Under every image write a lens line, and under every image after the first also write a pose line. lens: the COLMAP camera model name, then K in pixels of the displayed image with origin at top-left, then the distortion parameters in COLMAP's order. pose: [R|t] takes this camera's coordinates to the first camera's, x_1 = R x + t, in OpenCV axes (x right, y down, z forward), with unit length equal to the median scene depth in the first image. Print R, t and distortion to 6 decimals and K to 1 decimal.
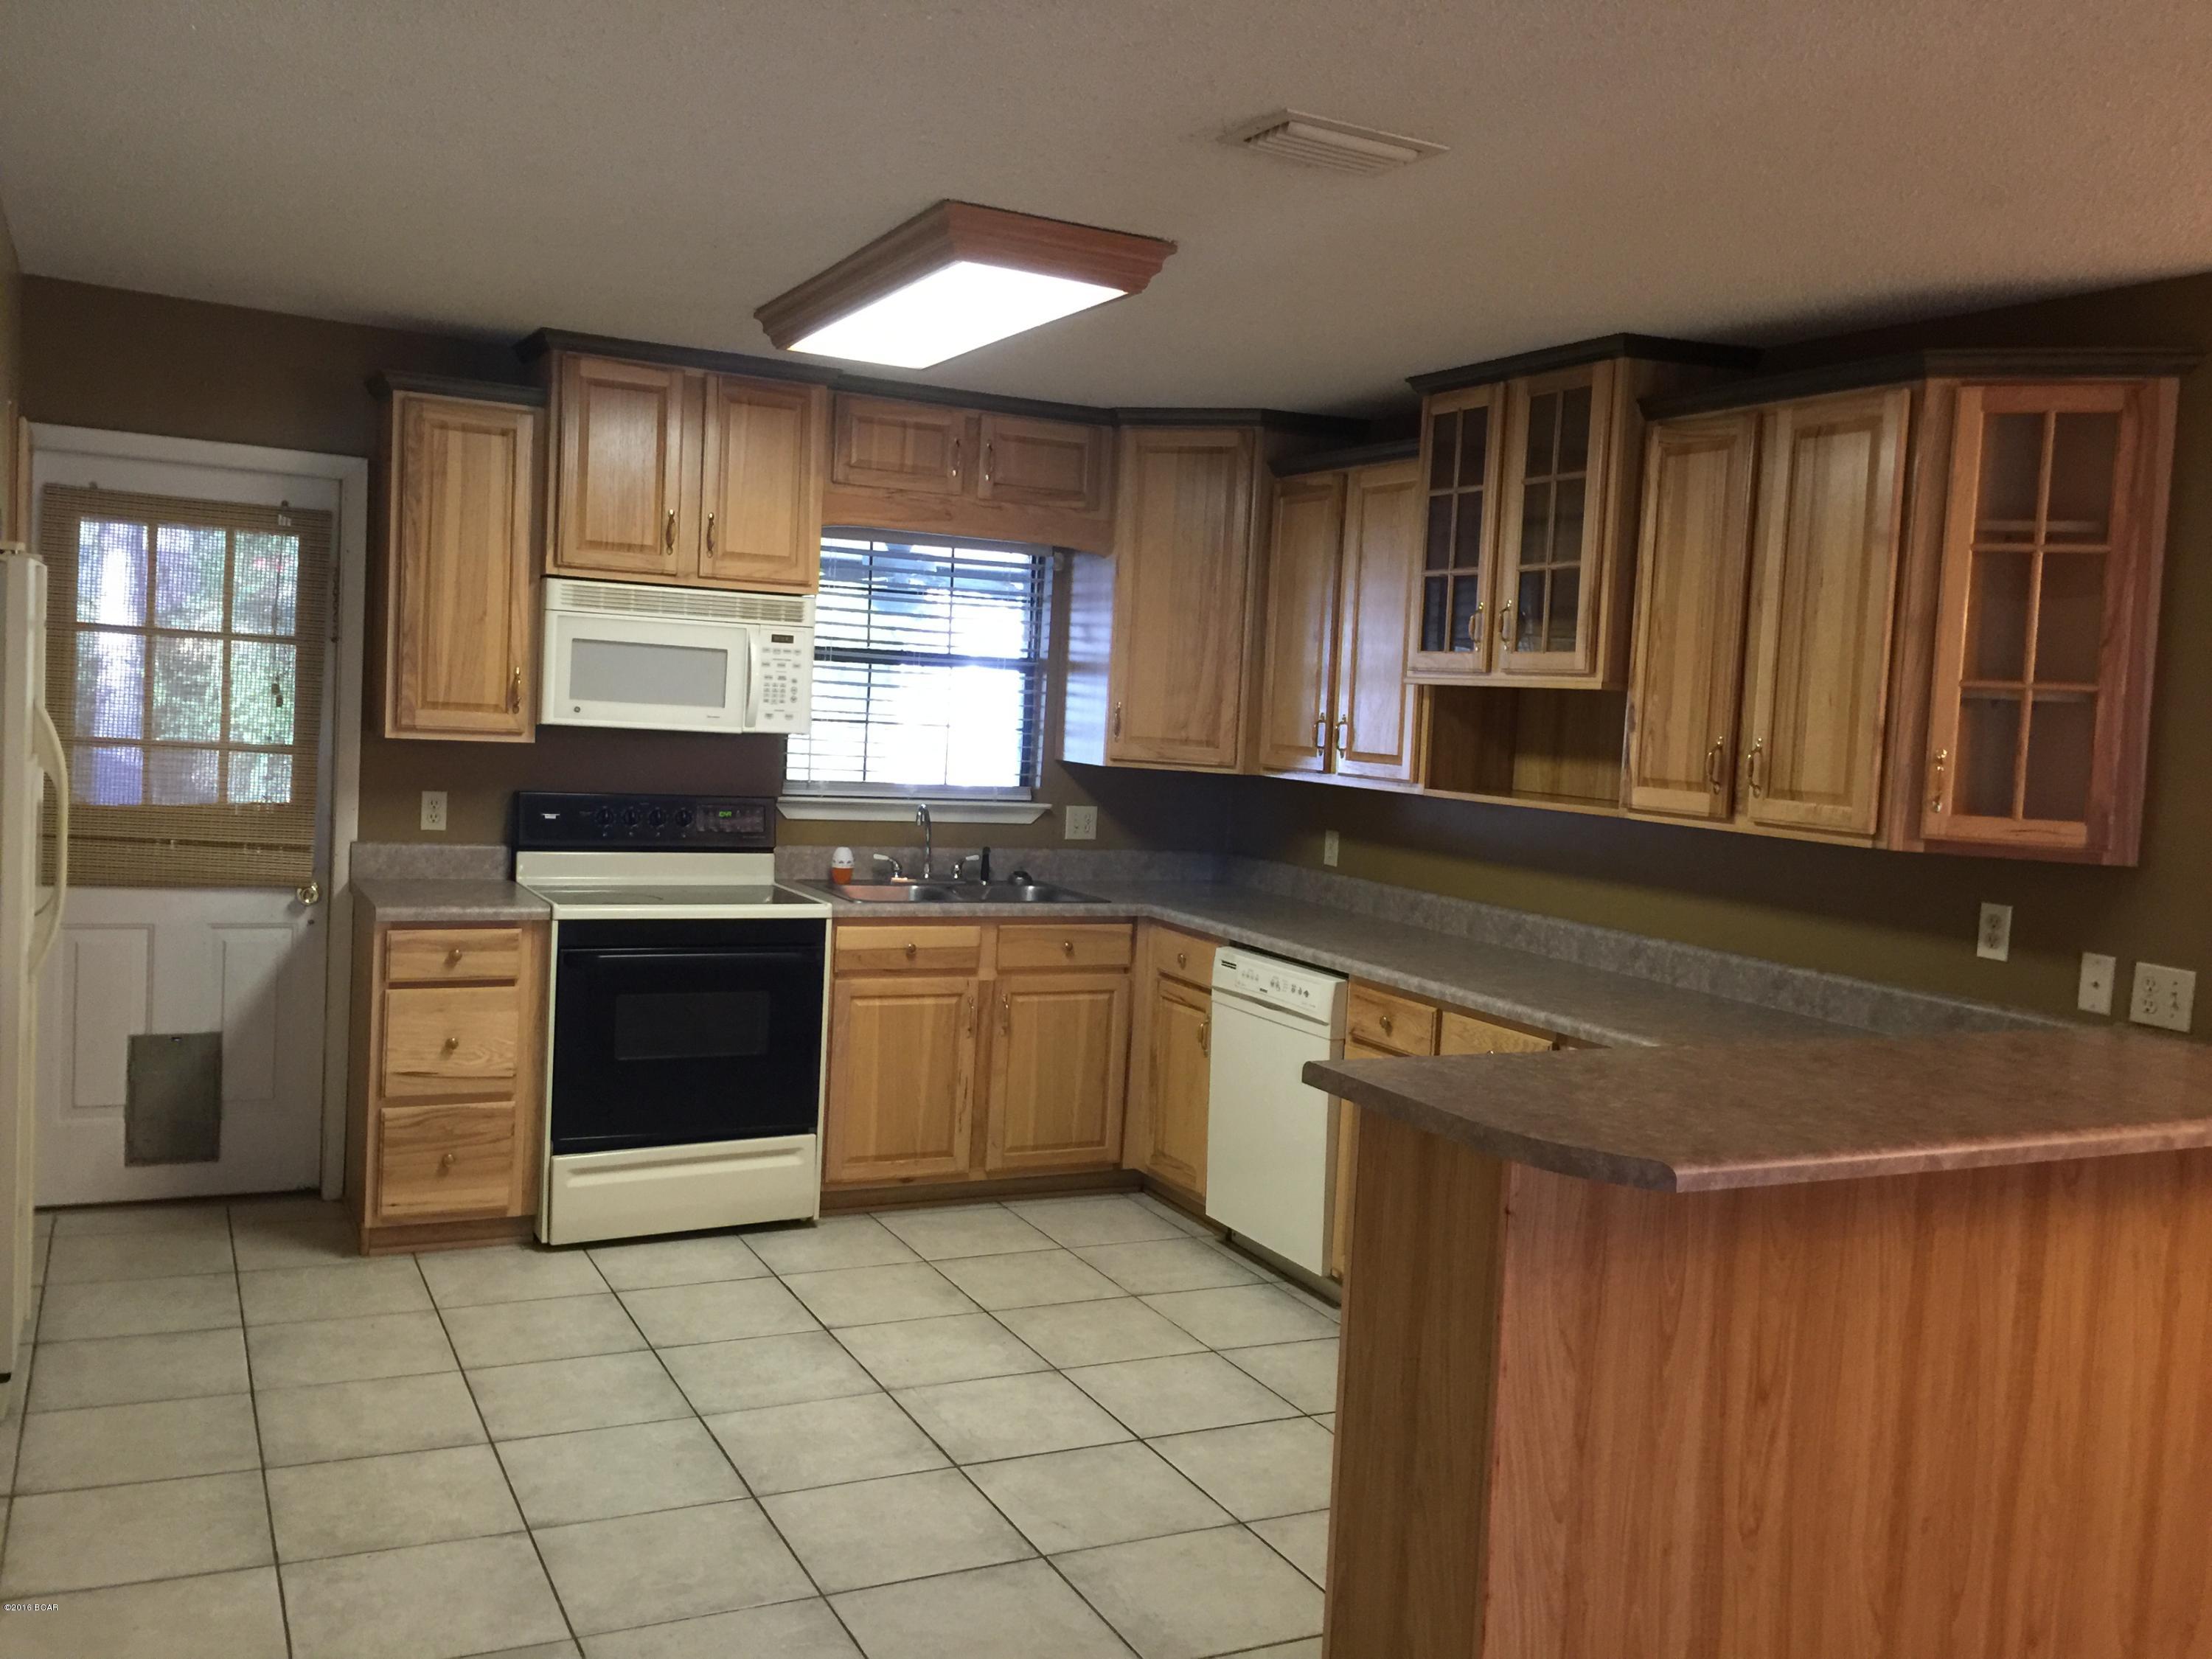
lens RADIAL K [[1900.0, 0, 1115.3], [0, 1900.0, 811.5], [0, 0, 1]] dist [0.065231, -0.080763]
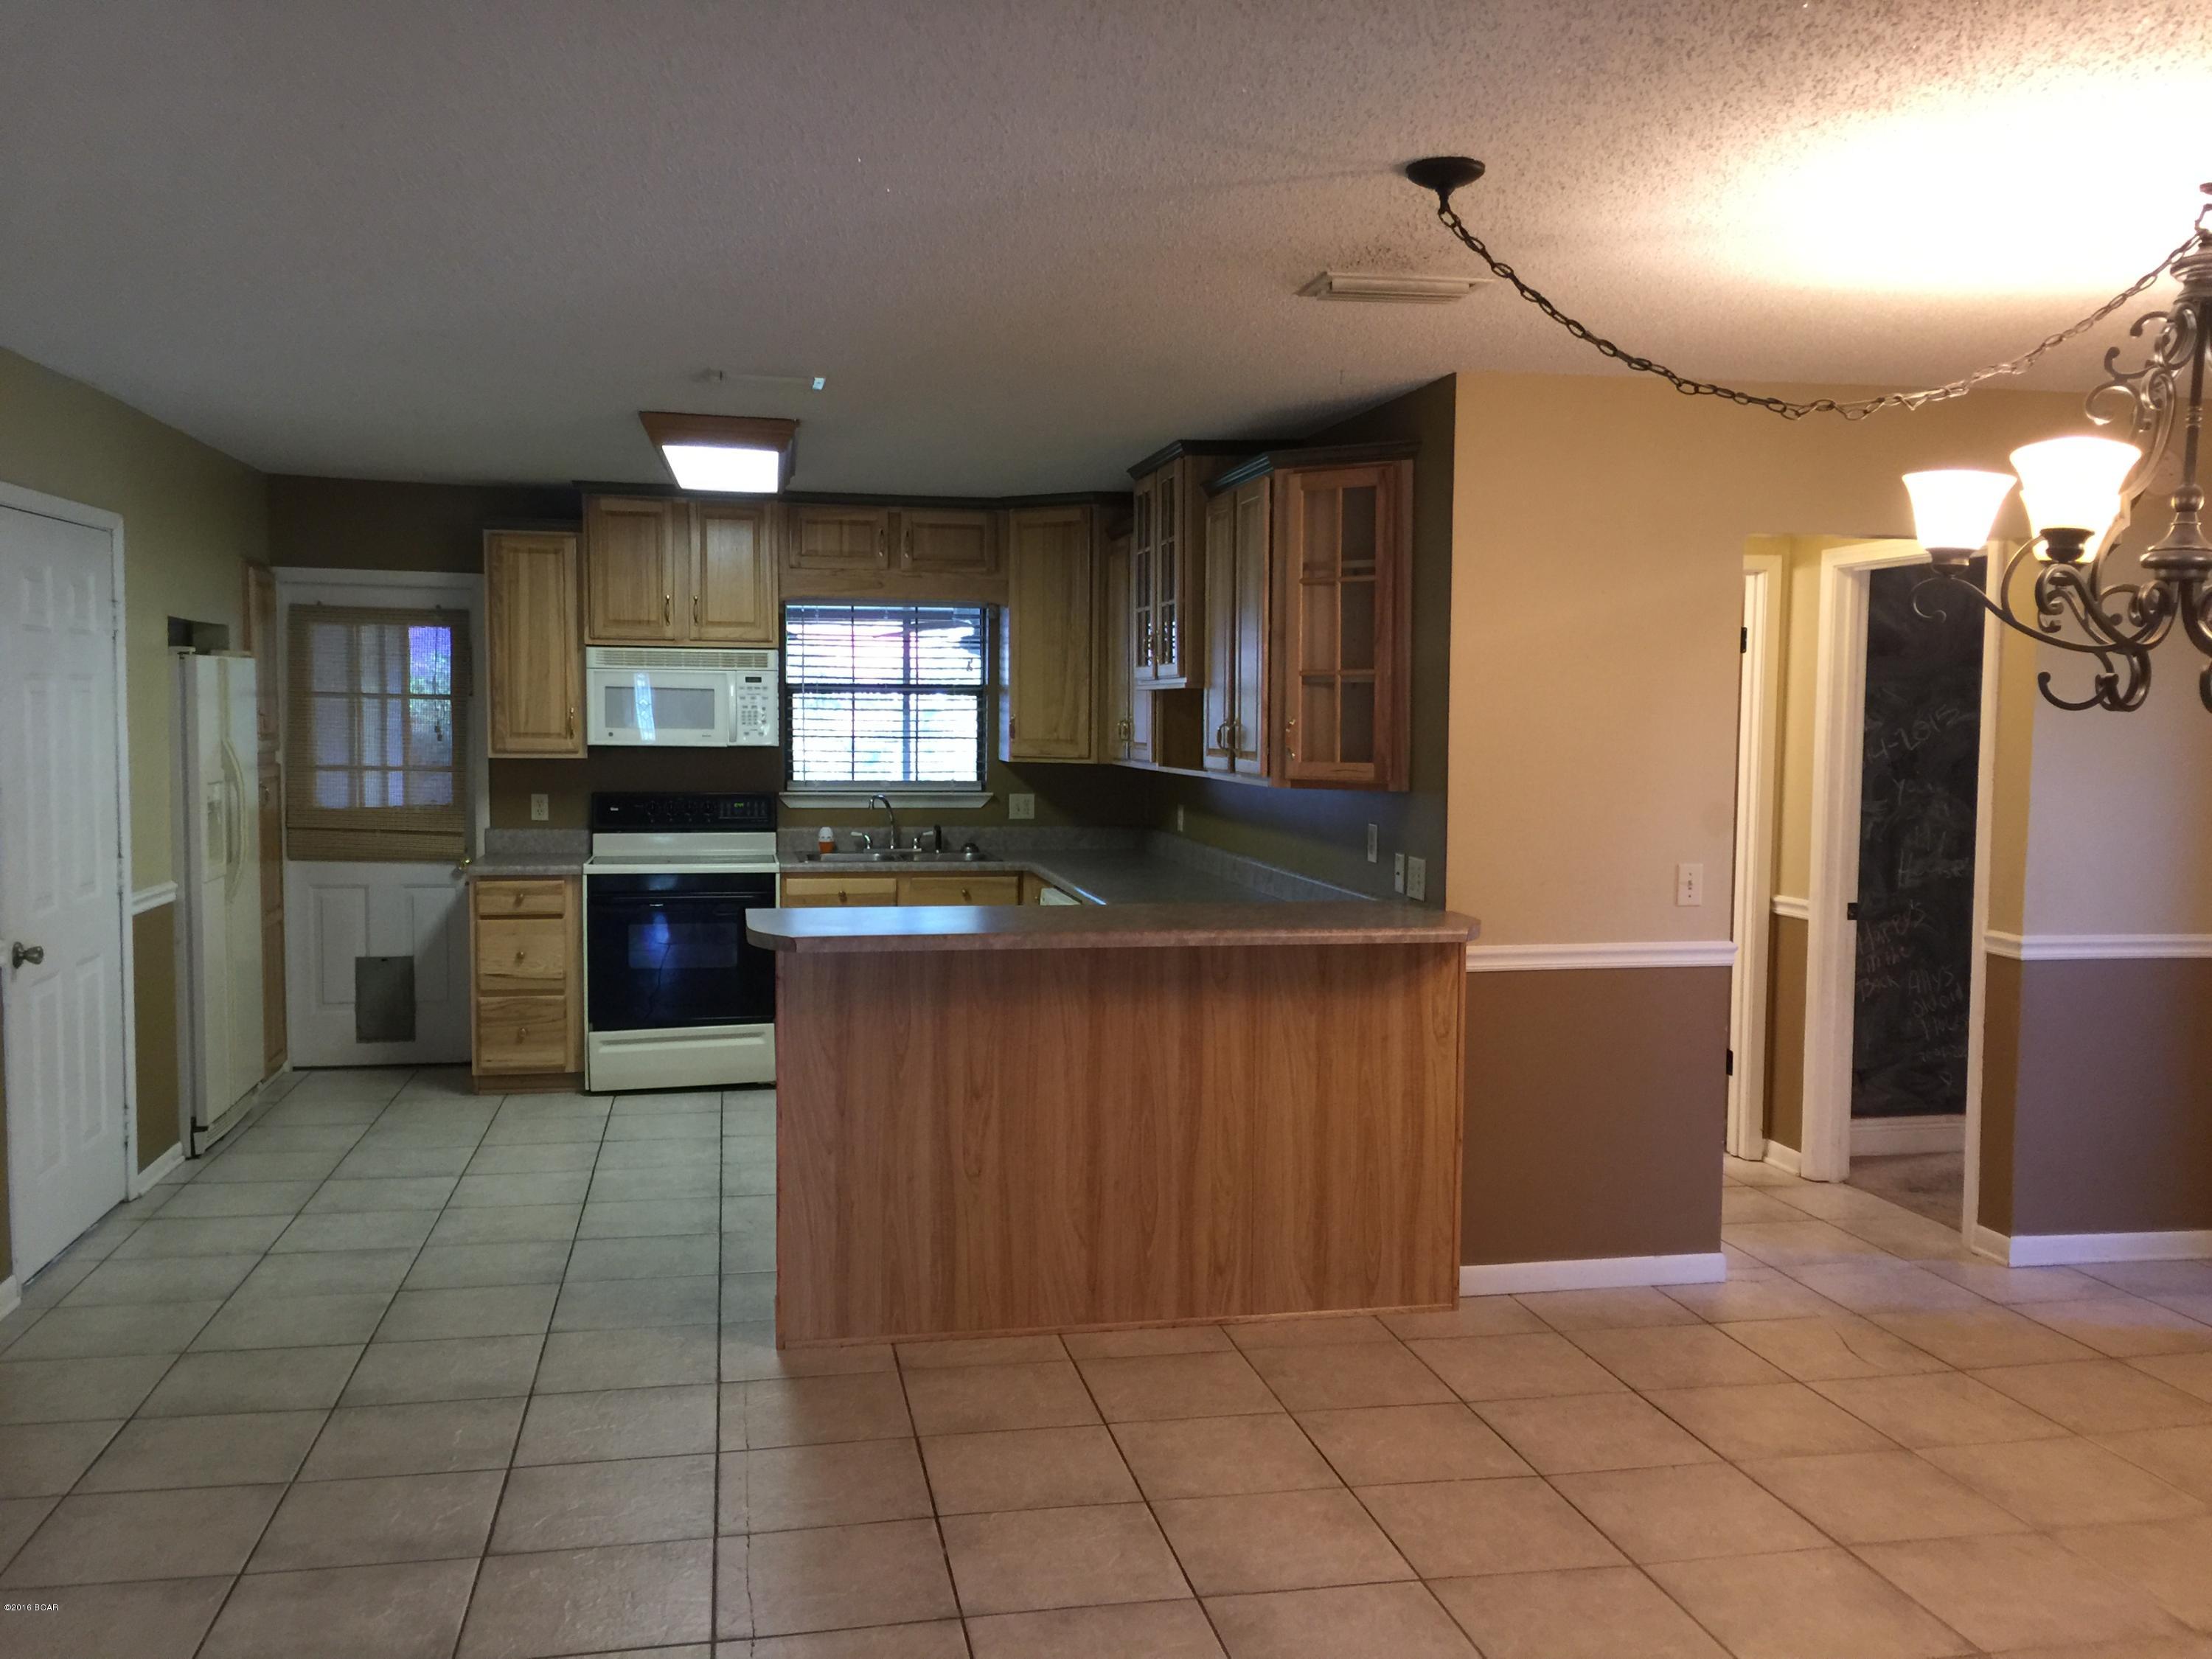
lens RADIAL K [[1900.0, 0, 1115.9], [0, 1900.0, 839.5], [0, 0, 1]] dist [0.065231, -0.080763]
pose [[0.964692, -0.026973, -0.261996, 0.508369], [0.026479, 0.999635, -0.005418, 0.049166], [0.262046, -0.001711, 0.965054, -0.342367]]
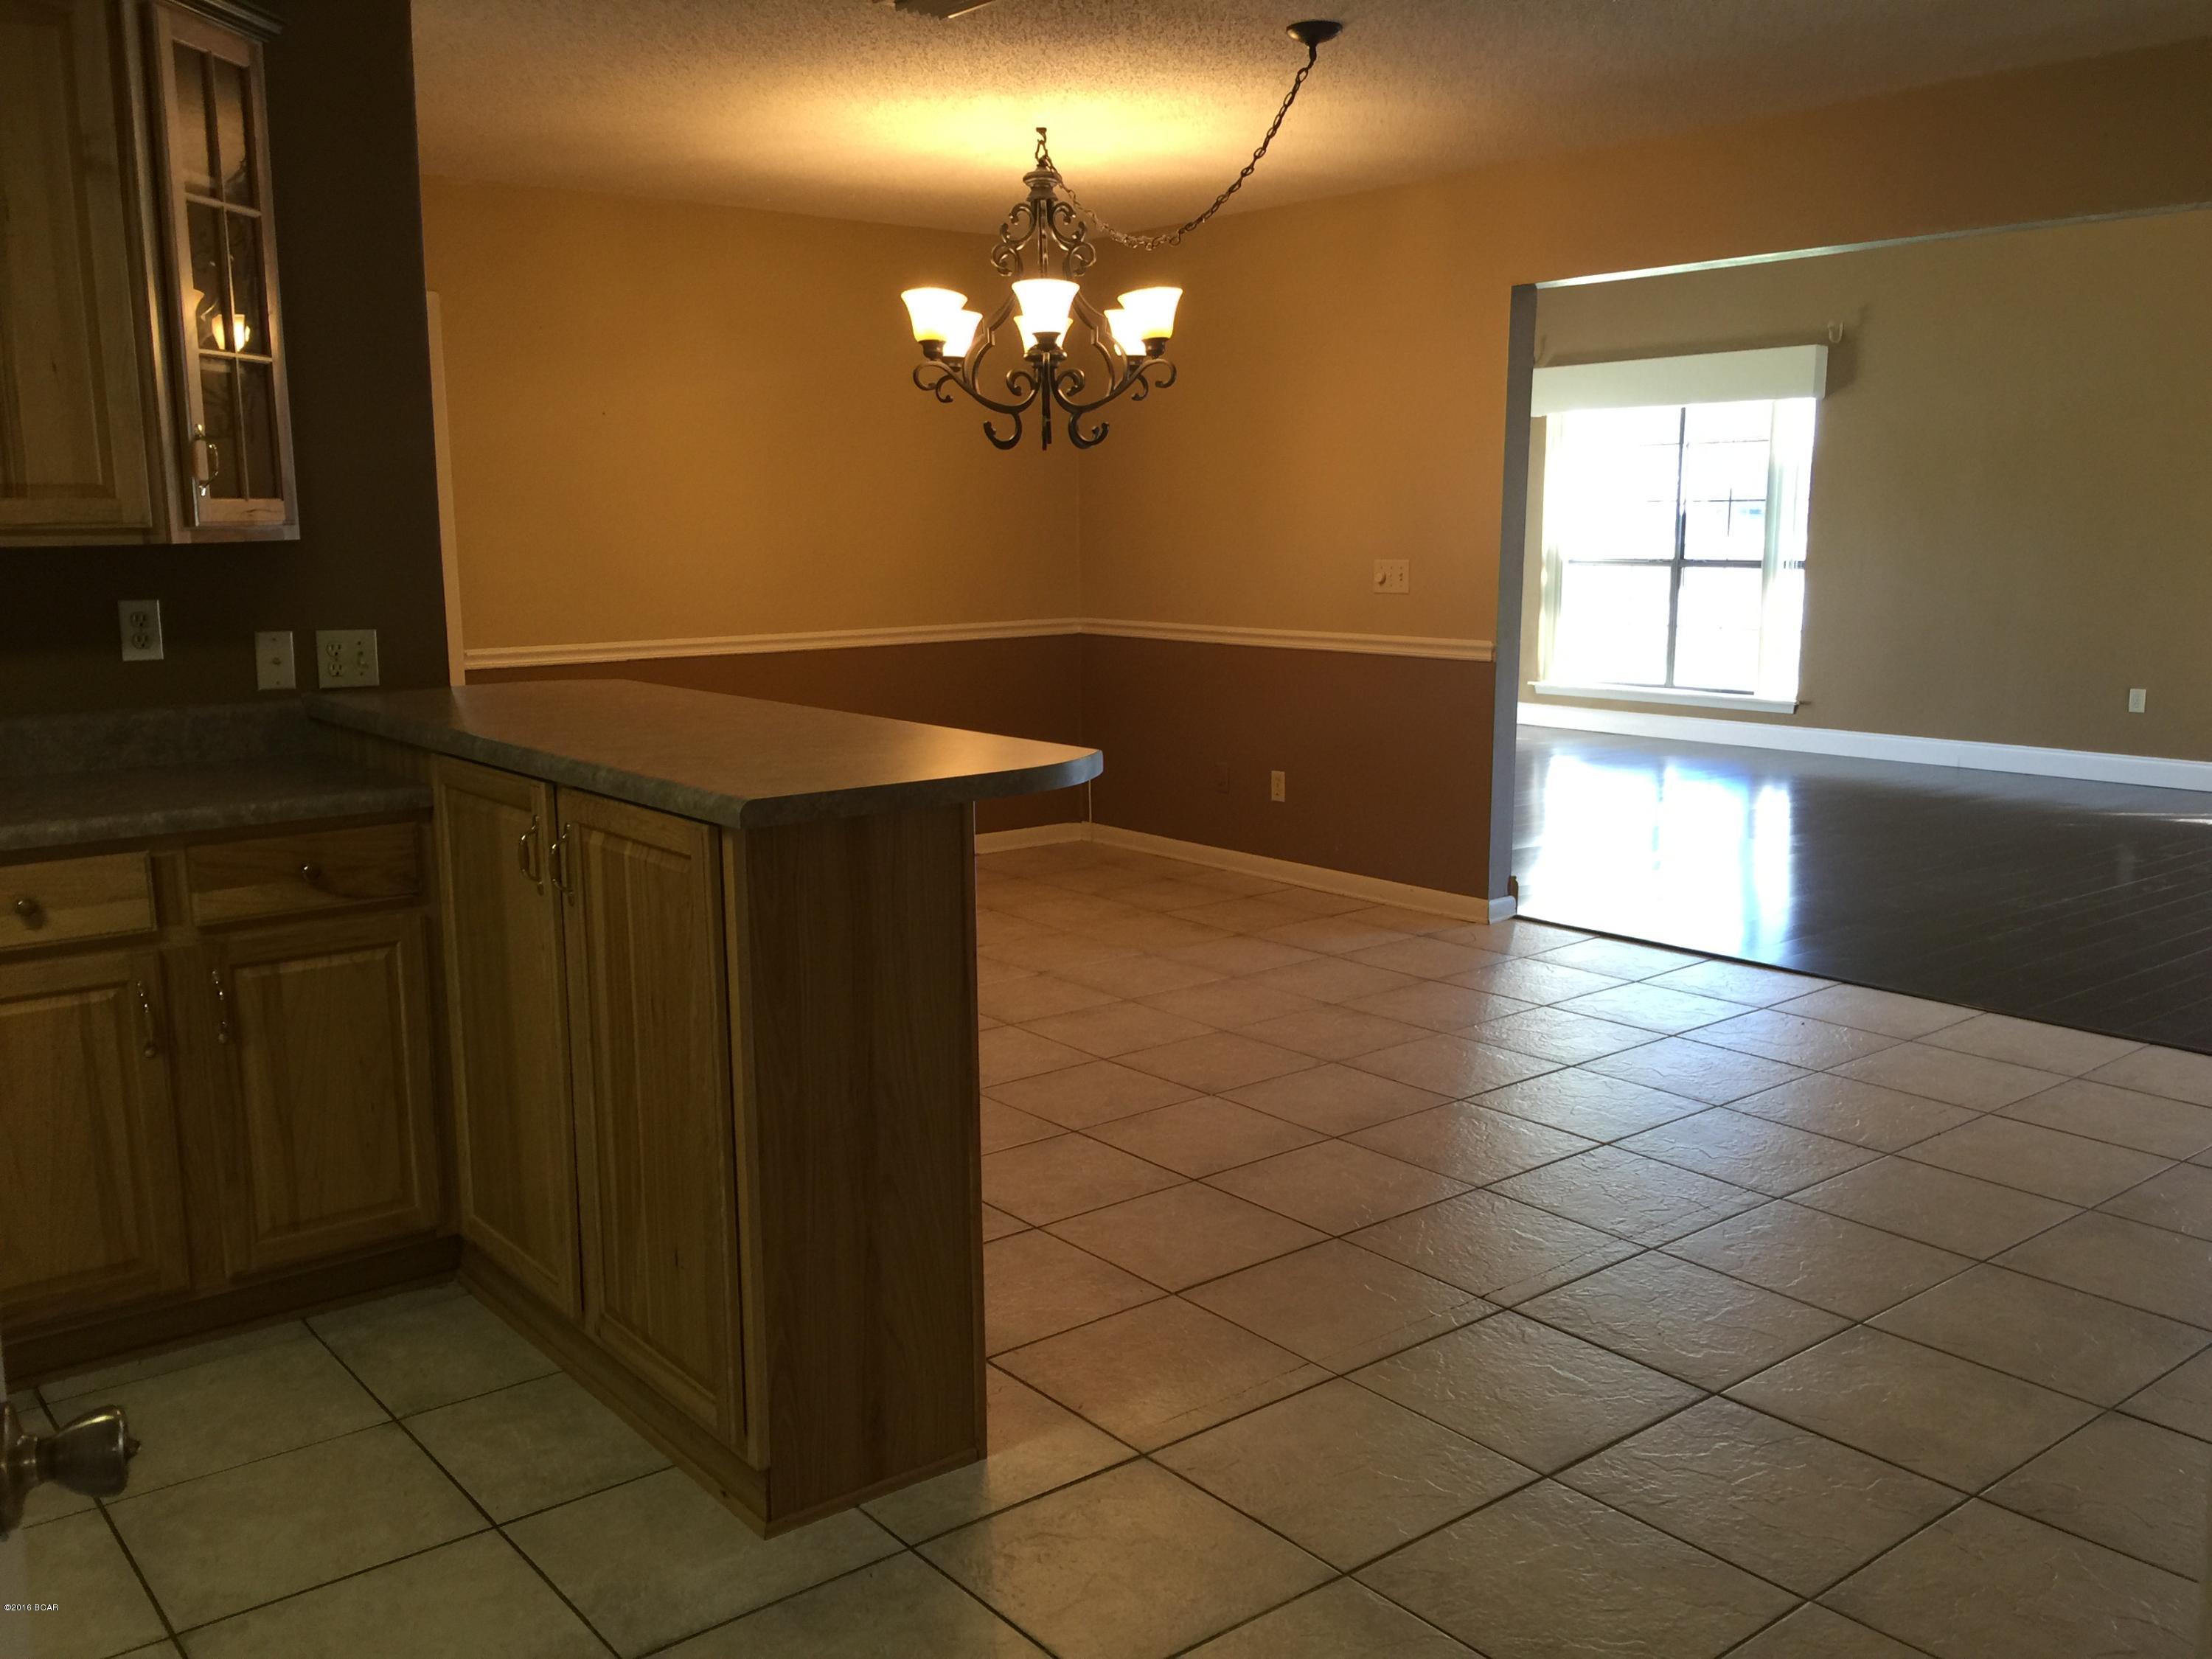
lens RADIAL K [[1900.0, 0, 1083.1], [0, 1900.0, 848.8], [0, 0, 1]] dist [0.065231, -0.080763]
pose [[-0.204789, -0.222388, 0.953208, -0.420555], [0.056782, 0.969508, 0.238390, -0.023593], [-0.977158, 0.102945, -0.185917, 0.581183]]
